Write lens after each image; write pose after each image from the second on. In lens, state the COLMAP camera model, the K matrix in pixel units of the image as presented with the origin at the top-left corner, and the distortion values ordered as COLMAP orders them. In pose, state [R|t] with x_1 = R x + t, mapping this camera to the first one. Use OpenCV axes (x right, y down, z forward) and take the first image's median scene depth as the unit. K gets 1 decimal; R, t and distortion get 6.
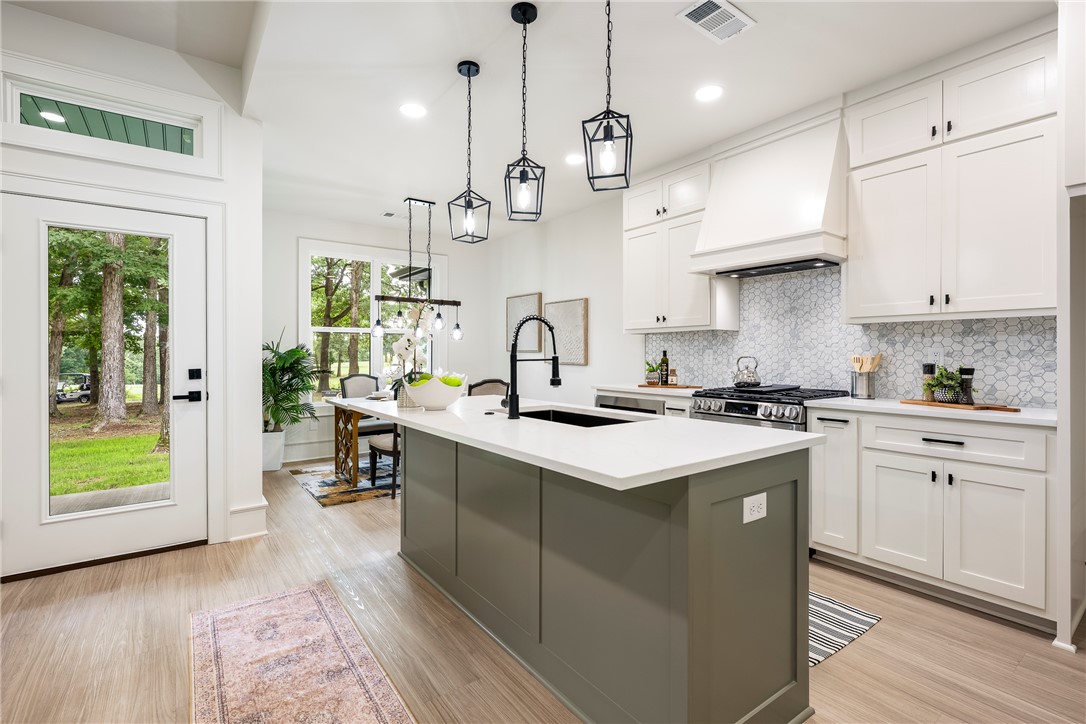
lens RADIAL K [[503.2, 0, 544.6], [0, 503.2, 354.4], [0, 0, 1]] dist [-0.003403, -0.000316]
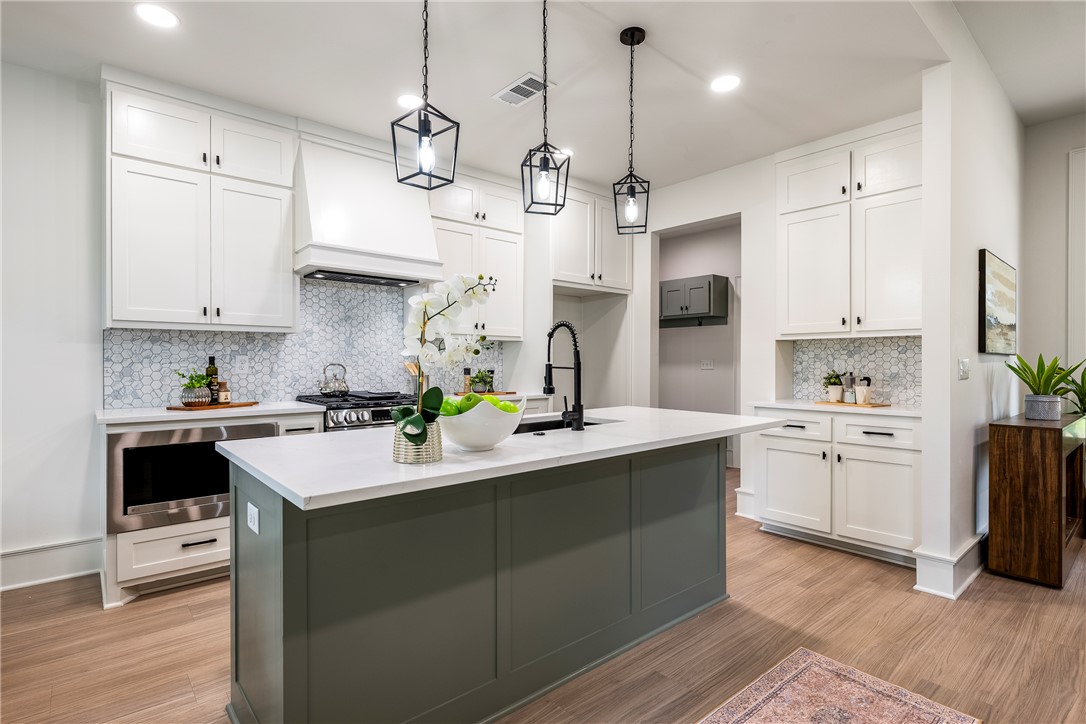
lens RADIAL K [[537.6, 0, 537.9], [0, 537.6, 362.2], [0, 0, 1]] dist [0.002731, 0.000455]
pose [[-0.075878, -0.002207, 0.997115, -0.688277], [0.000404, 0.999997, 0.002244, -0.001459], [-0.997117, 0.000573, -0.075876, 0.745123]]
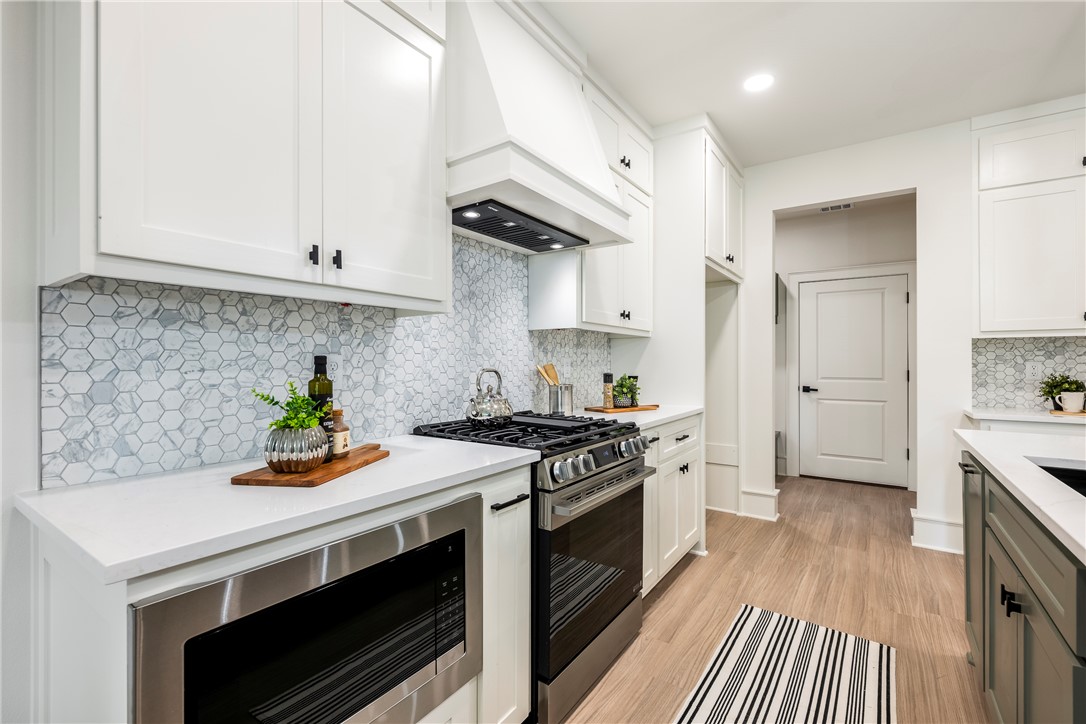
lens RADIAL K [[484.9, 0, 537.2], [0, 484.9, 360.8], [0, 0, 1]] dist [0.000055, -0.000007]
pose [[-0.324123, 0.002196, 0.946013, -0.128484], [0.001065, 0.999998, -0.001956, -0.004798], [-0.946015, 0.000373, -0.324124, 1.205590]]
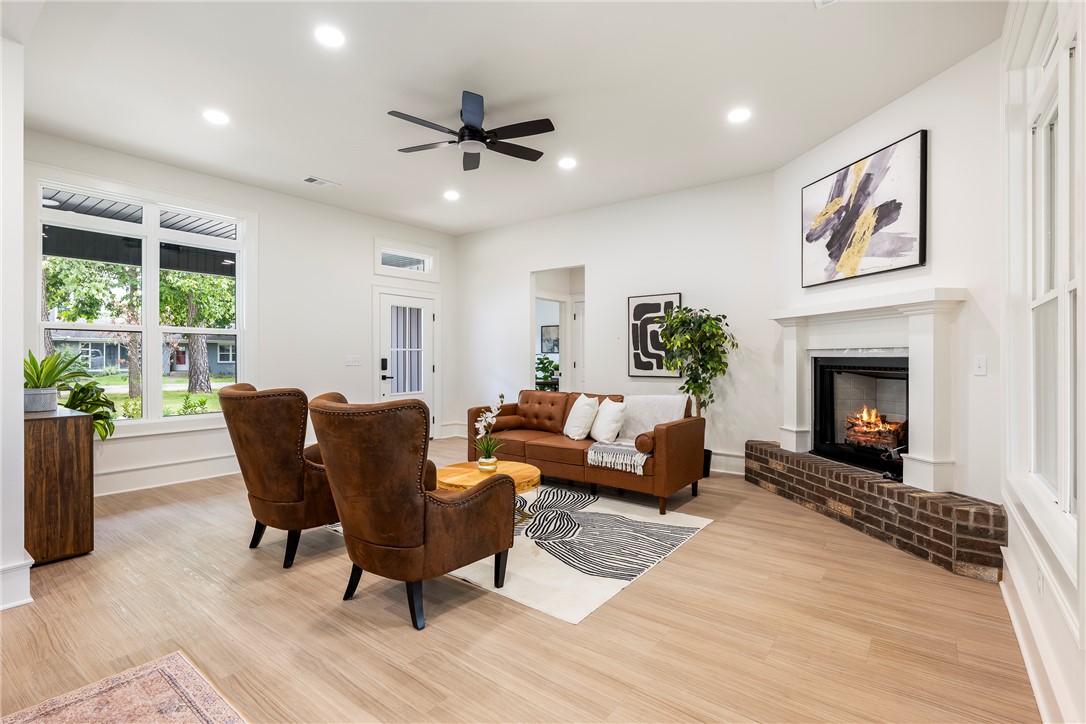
lens RADIAL K [[504.6, 0, 551.0], [0, 504.6, 357.9], [0, 0, 1]] dist [0.001442, 0.000130]
pose [[-0.956097, -0.000443, -0.293051, -0.434141], [-0.001600, 0.999992, 0.003707, -0.003281], [0.293047, 0.004013, -0.956090, 0.991244]]
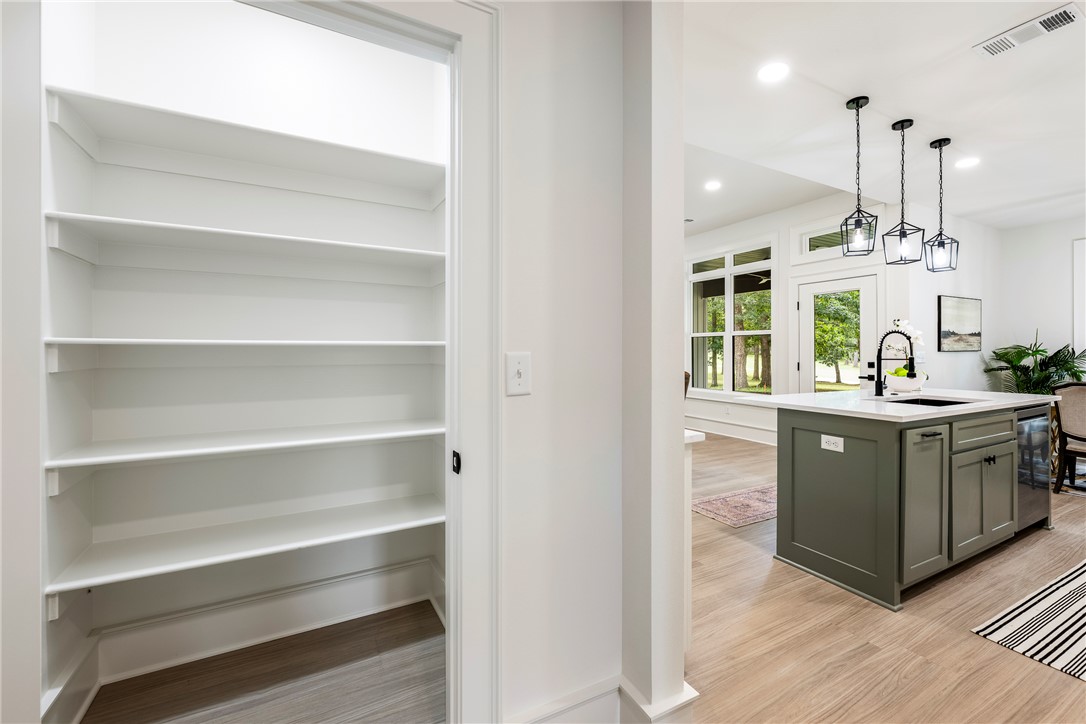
lens RADIAL K [[463.2, 0, 563.3], [0, 463.2, 348.1], [0, 0, 1]] dist [-0.002299, -0.000349]
pose [[-0.114046, -0.004454, -0.993465, 0.975508], [-0.002630, 0.999988, -0.004181, -0.009564], [0.993472, 0.002136, -0.114056, 0.110907]]
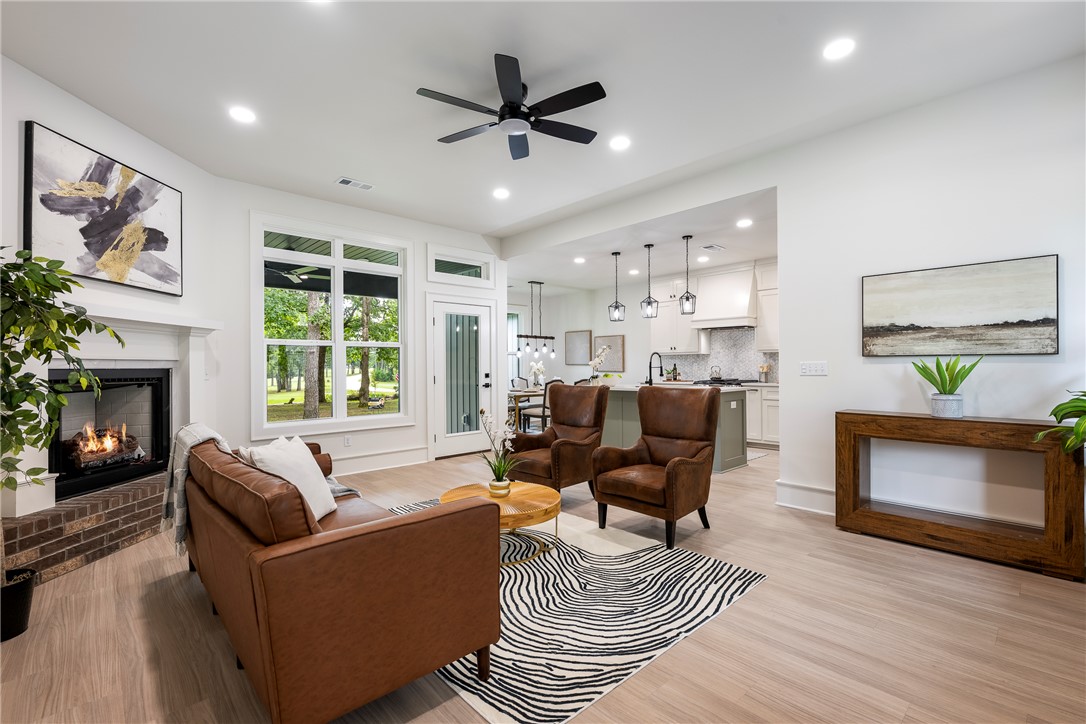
lens RADIAL K [[479.3, 0, 543.0], [0, 479.3, 362.0], [0, 0, 1]] dist [-0.000699, 0.000051]
pose [[0.993253, -0.006675, 0.115772, -0.658963], [0.007916, 0.999916, -0.010263, 0.001757], [-0.115694, 0.011110, 0.993223, -1.119460]]
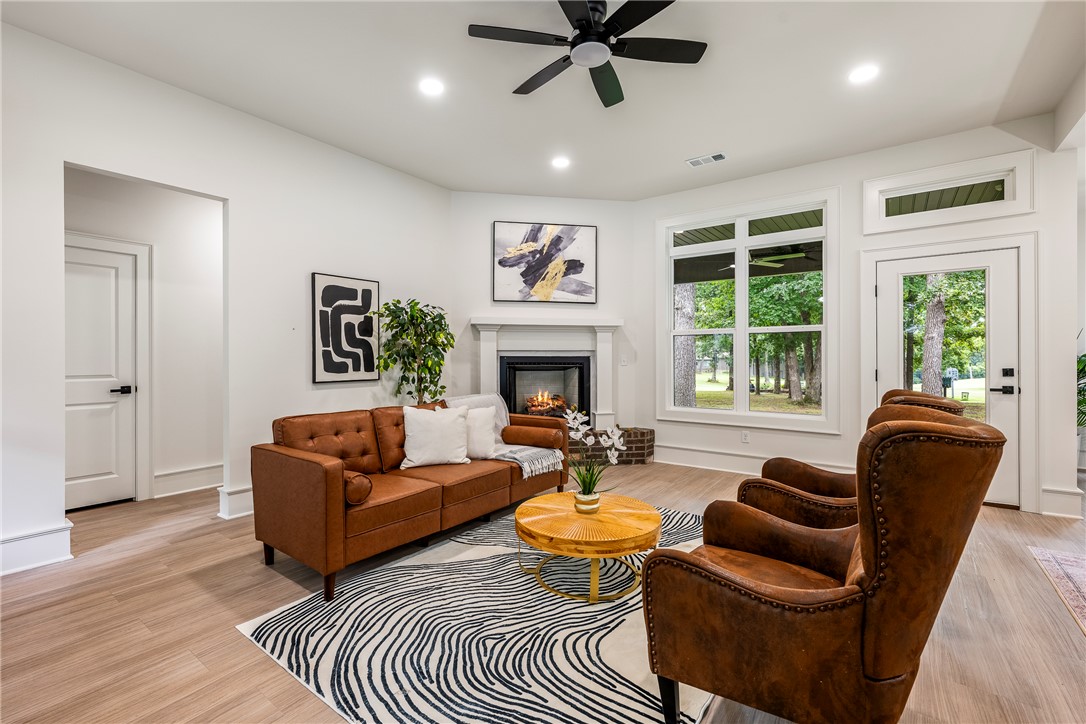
lens RADIAL K [[475.5, 0, 535.9], [0, 475.5, 358.2], [0, 0, 1]] dist [-0.000735, 0.000195]
pose [[0.289523, 0.002063, -0.957169, 0.101454], [-0.001315, 0.999998, 0.001757, 0.002041], [0.957170, 0.000750, 0.289525, -0.462726]]
